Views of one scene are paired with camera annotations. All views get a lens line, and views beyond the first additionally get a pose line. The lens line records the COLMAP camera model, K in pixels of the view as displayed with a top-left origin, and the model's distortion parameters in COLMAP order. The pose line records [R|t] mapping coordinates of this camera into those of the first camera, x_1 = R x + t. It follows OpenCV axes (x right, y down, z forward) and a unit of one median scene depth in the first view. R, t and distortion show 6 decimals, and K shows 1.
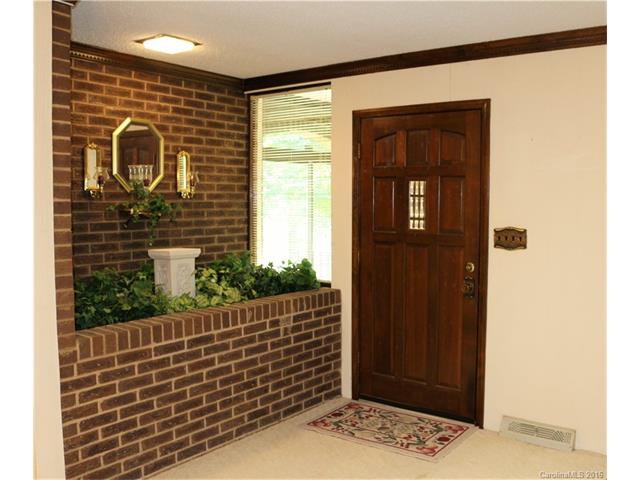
lens RADIAL K [[648.9, 0, 321.0], [0, 648.9, 253.4], [0, 0, 1]] dist [-0.196752, 0.298341]
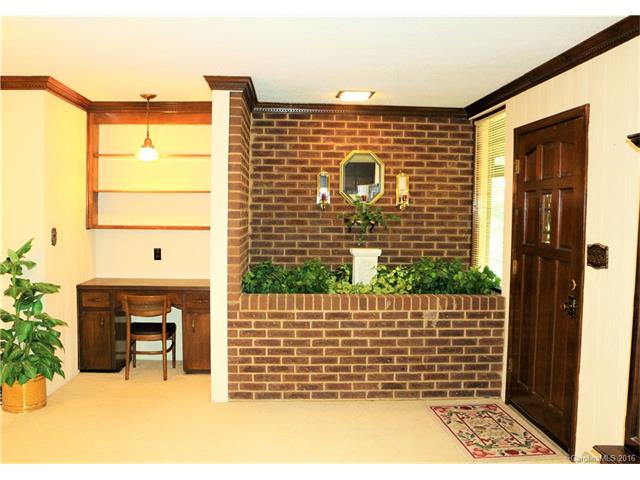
lens RADIAL K [[648.9, 0, 321.0], [0, 648.9, 253.4], [0, 0, 1]] dist [-0.196752, 0.298341]
pose [[0.565480, 0.056743, -0.822808, 0.806408], [-0.074856, 0.997044, 0.017314, -0.013380], [0.821358, 0.051801, 0.568056, 0.171501]]
